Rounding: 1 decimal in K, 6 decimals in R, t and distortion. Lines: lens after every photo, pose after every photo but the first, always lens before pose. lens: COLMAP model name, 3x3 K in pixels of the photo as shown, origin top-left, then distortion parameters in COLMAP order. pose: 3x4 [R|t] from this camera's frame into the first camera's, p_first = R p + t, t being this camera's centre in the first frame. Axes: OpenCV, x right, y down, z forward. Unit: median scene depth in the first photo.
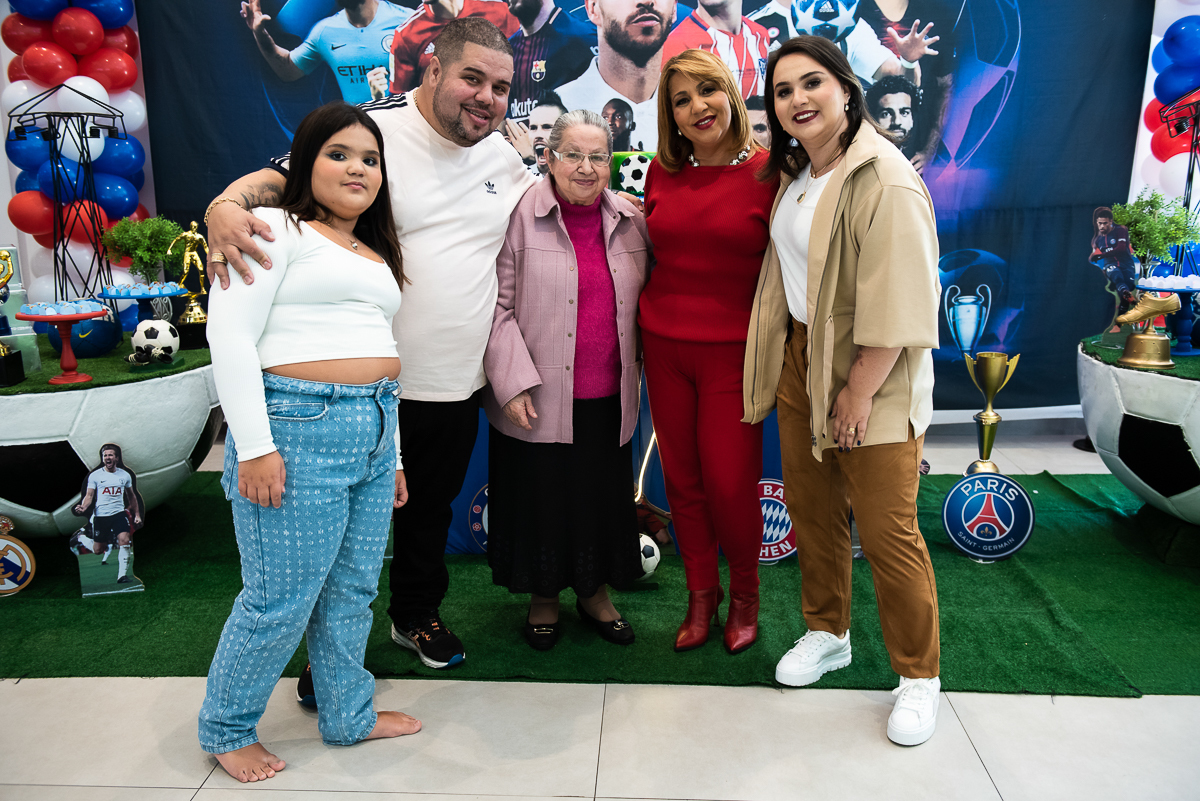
lens RADIAL K [[1108.8, 0, 600.0], [0, 1108.8, 400.5], [0, 0, 1]] dist [0.002735, -0.000397]
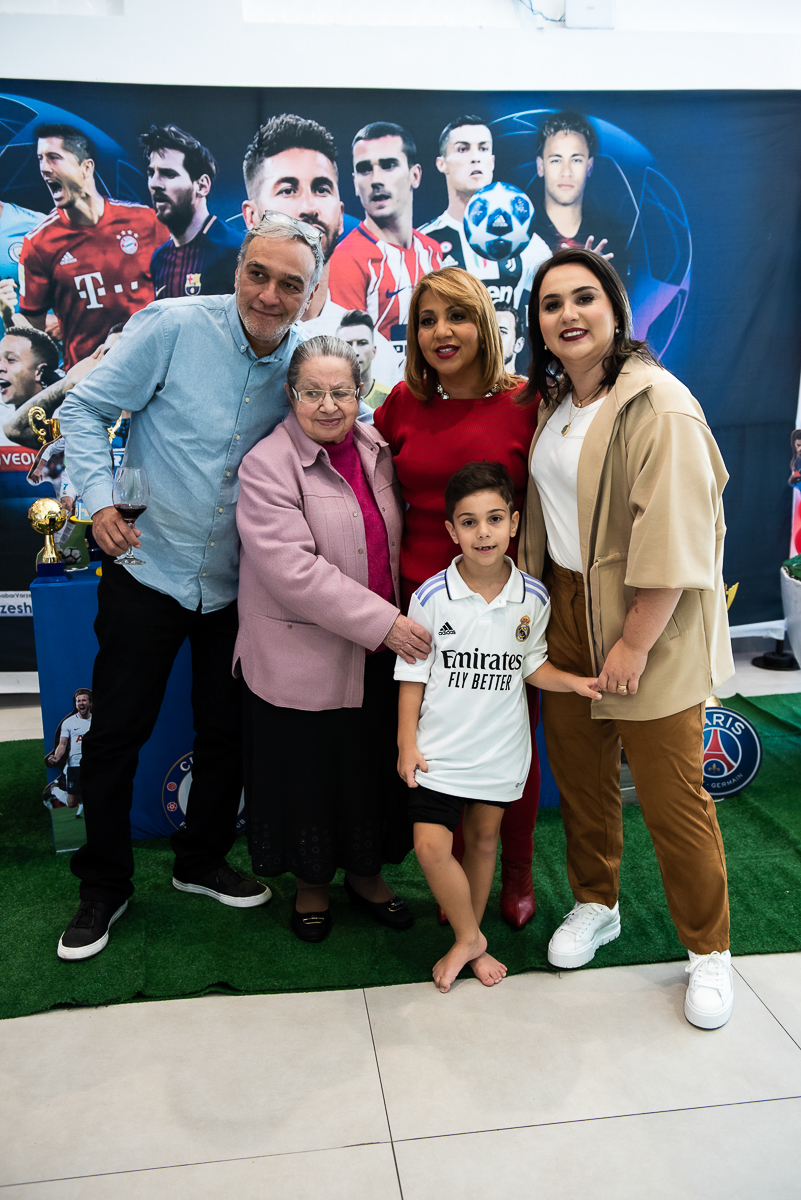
lens RADIAL K [[1108.8, 0, 400.5], [0, 1108.8, 600.0], [0, 0, 1]] dist [0.002735, -0.000397]
pose [[0.980625, -0.044531, 0.190768, -0.075518], [0.047271, 0.998834, -0.009834, -0.024648], [-0.190107, 0.018661, 0.981586, 0.087902]]
